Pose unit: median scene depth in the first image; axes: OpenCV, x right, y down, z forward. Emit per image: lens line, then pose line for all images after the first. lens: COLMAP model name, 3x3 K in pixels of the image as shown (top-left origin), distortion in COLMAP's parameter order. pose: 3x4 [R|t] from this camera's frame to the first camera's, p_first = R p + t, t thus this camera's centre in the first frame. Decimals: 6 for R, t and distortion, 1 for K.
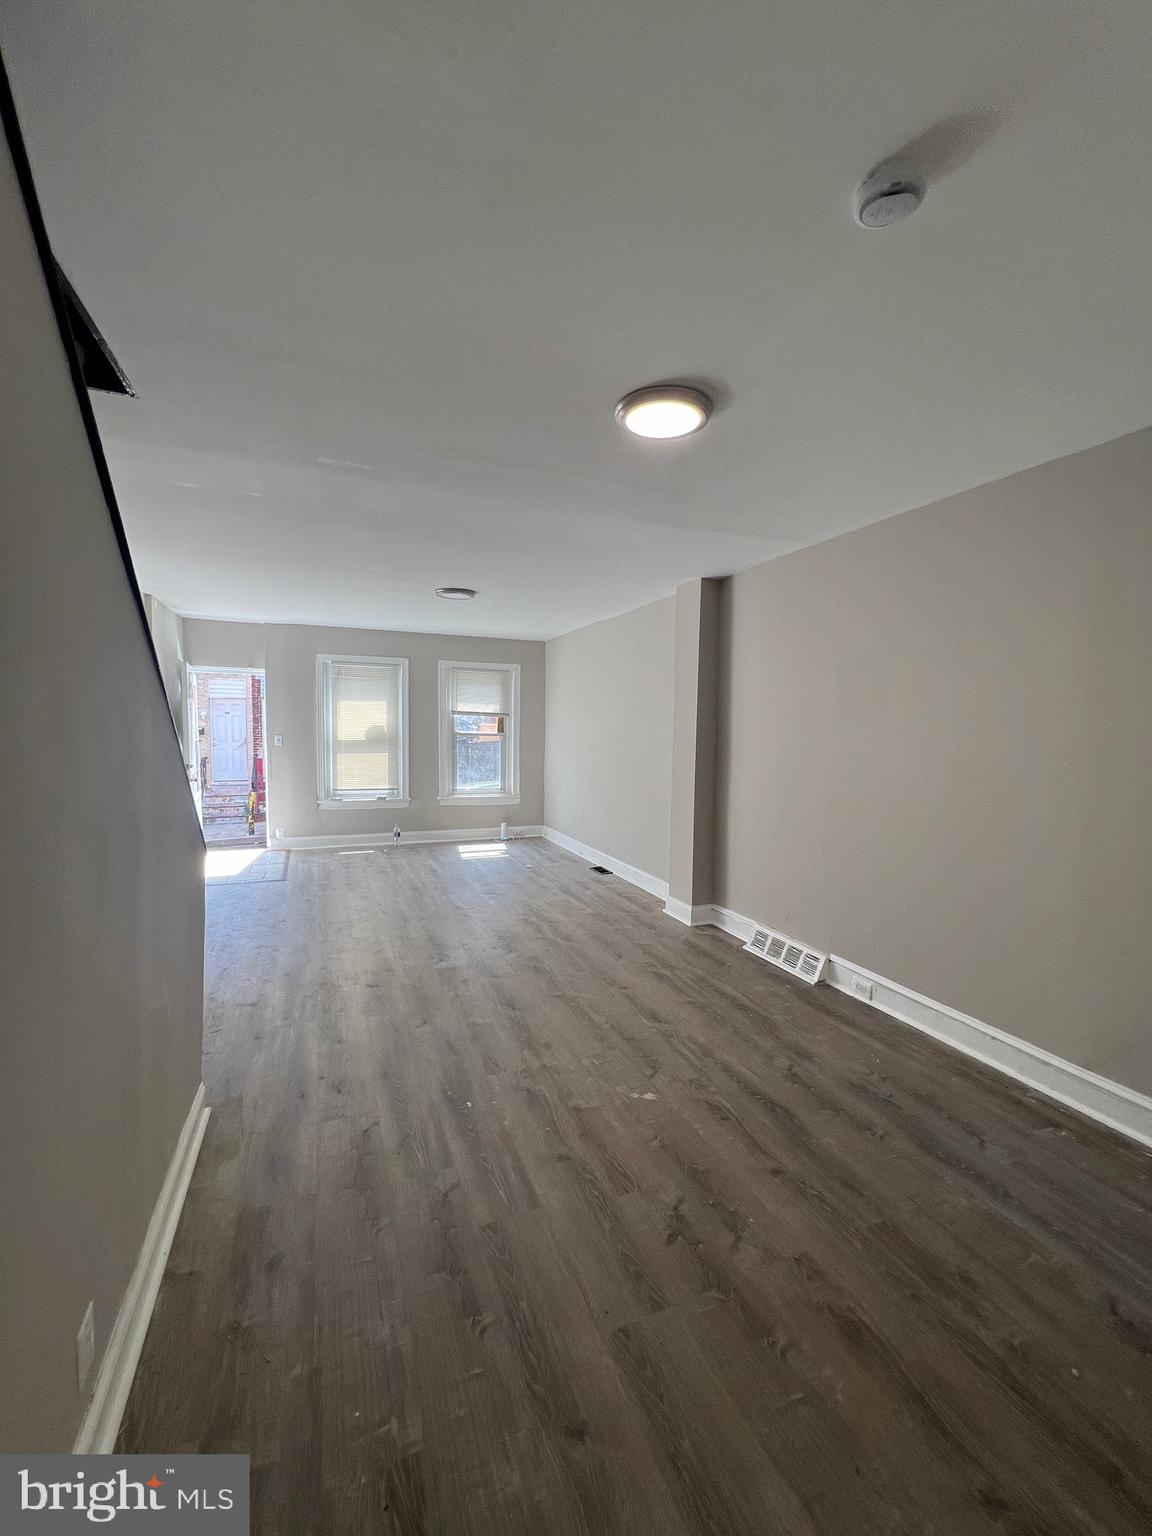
lens RADIAL K [[616.8, 0, 579.3], [0, 616.8, 764.9], [0, 0, 1]] dist [-0.001582, 0.000804]
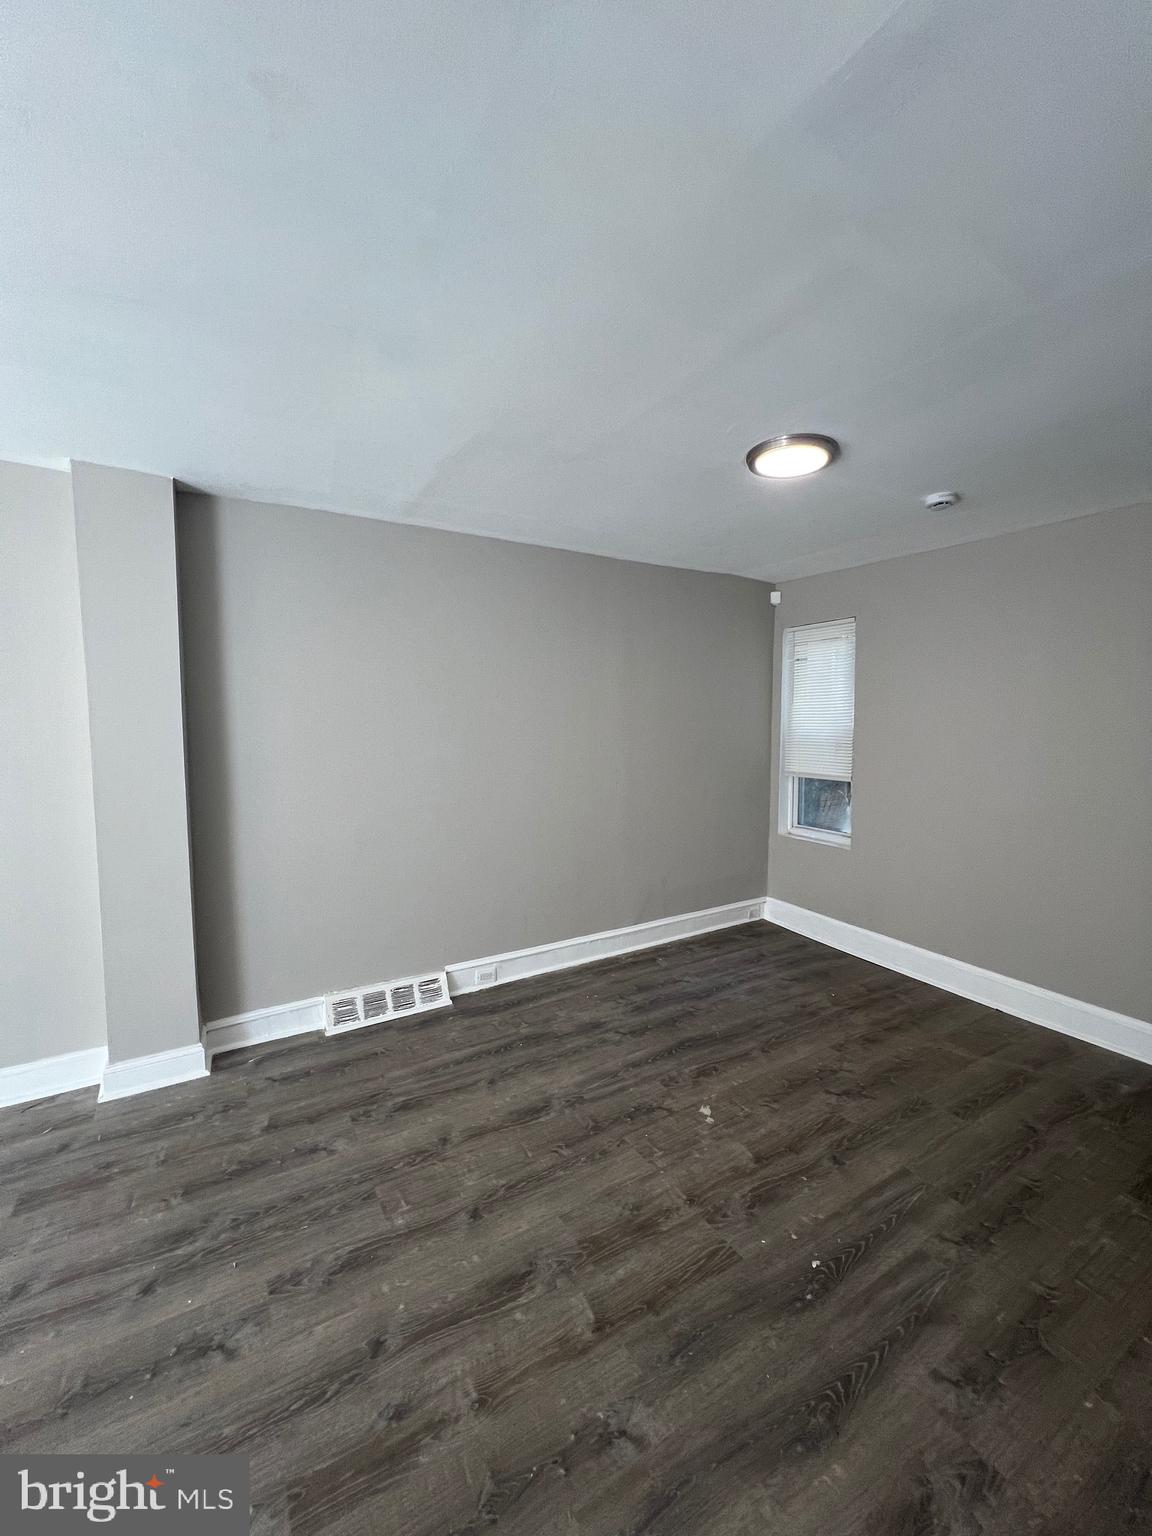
lens RADIAL K [[616.8, 0, 579.3], [0, 616.8, 764.9], [0, 0, 1]] dist [-0.001582, 0.000804]
pose [[-0.143140, -0.082541, 0.986255, -0.526353], [0.067047, 0.993418, 0.092871, -0.079306], [-0.987429, 0.079419, -0.136664, 0.864908]]
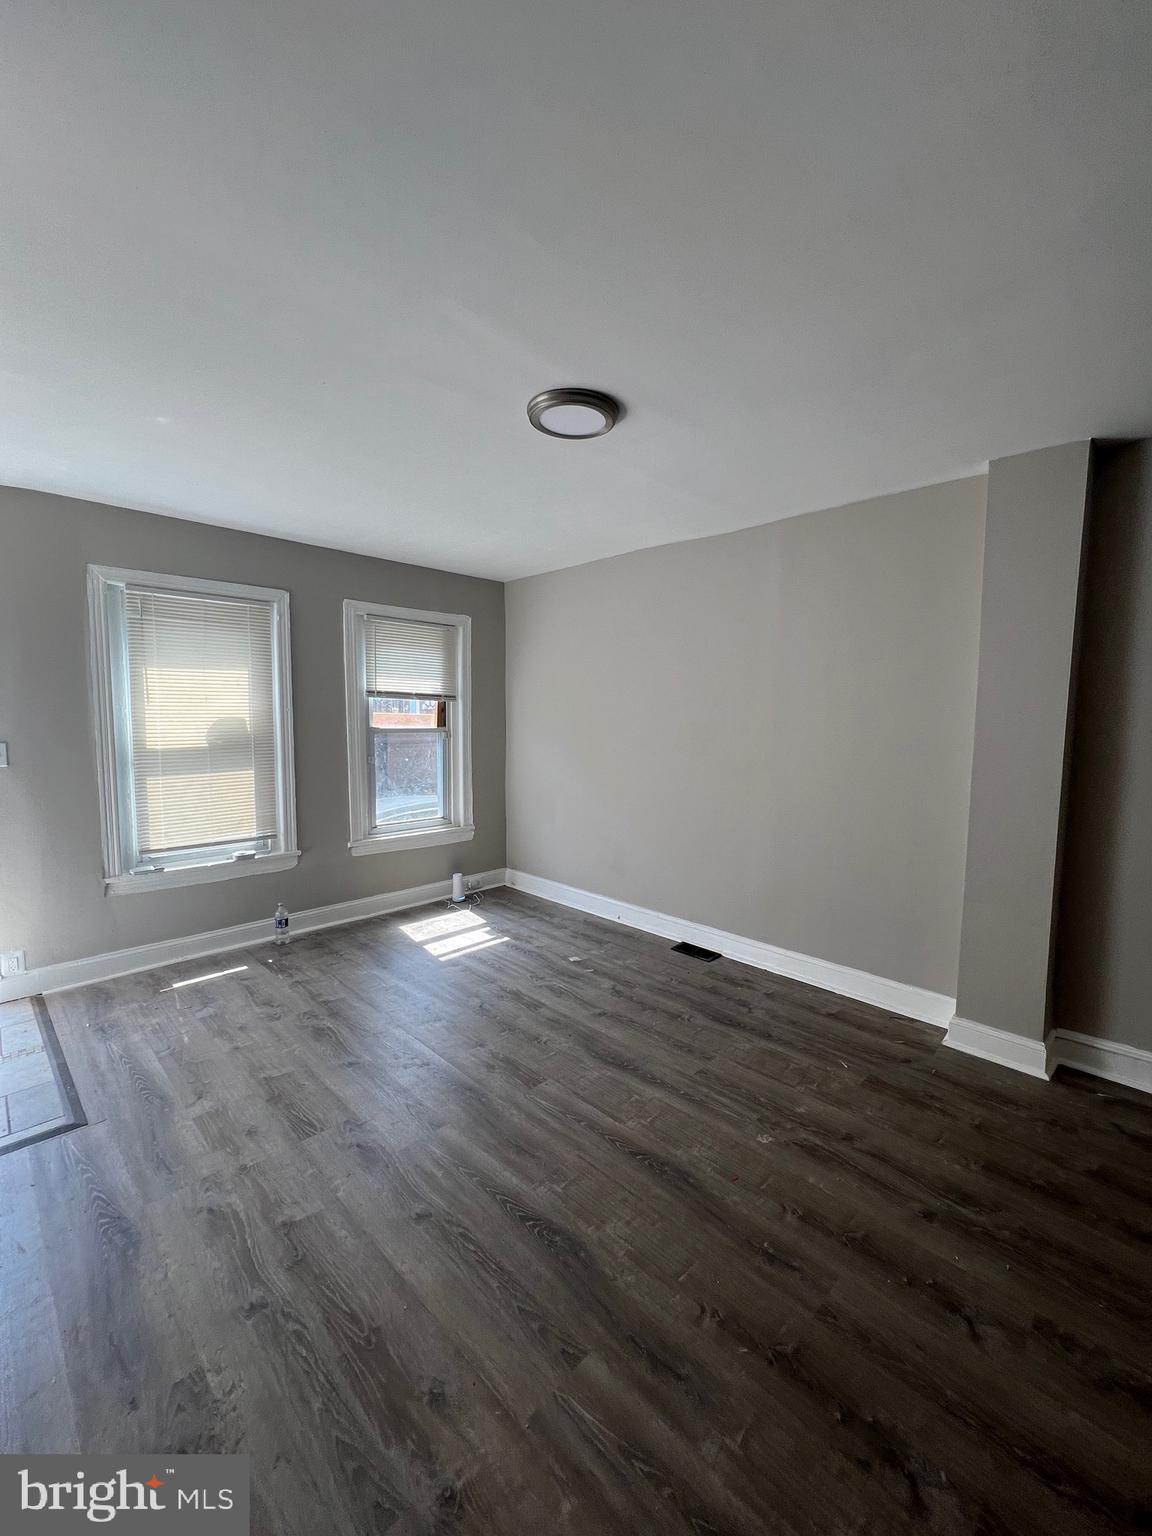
lens RADIAL K [[616.8, 0, 579.3], [0, 616.8, 764.9], [0, 0, 1]] dist [-0.001582, 0.000804]
pose [[0.923024, -0.040354, 0.382620, -0.501646], [0.030042, 0.999007, 0.032889, -0.064235], [-0.383567, -0.018862, 0.923320, 0.802848]]
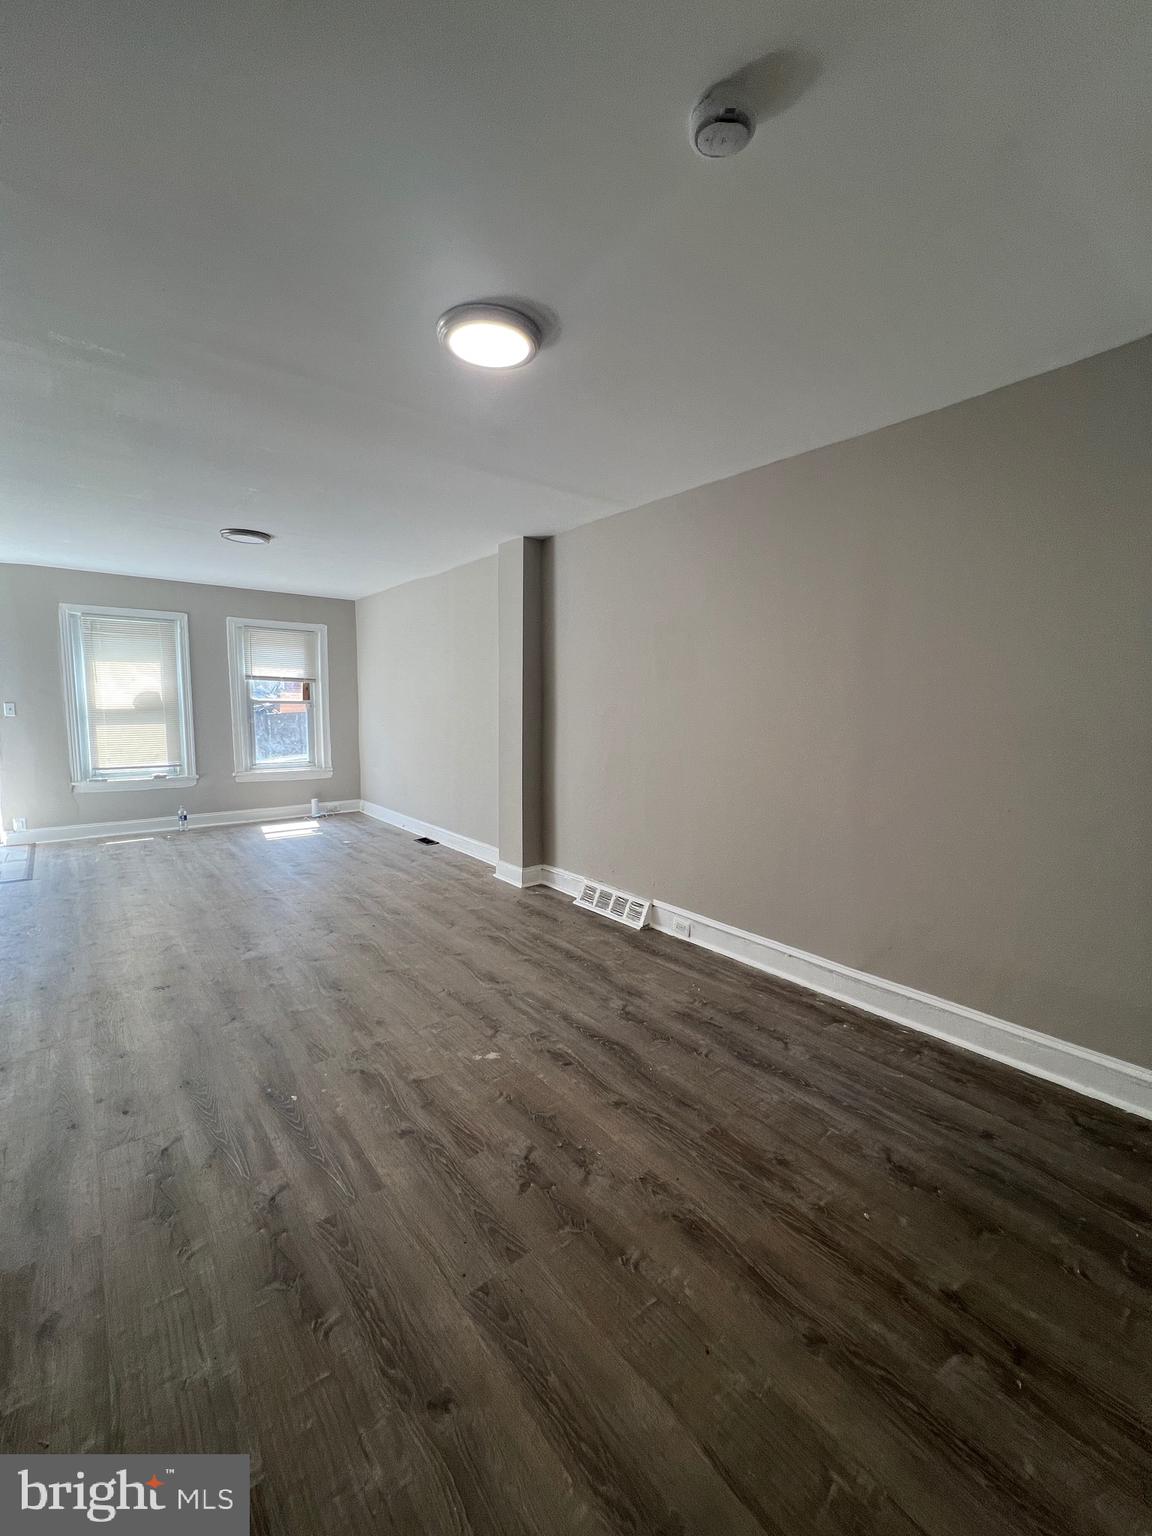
lens RADIAL K [[616.8, 0, 579.3], [0, 616.8, 764.9], [0, 0, 1]] dist [-0.001582, 0.000804]
pose [[0.957582, -0.035013, 0.286027, -0.012746], [0.022285, 0.998616, 0.047635, 0.018945], [-0.287299, -0.039240, 0.957037, 0.022034]]
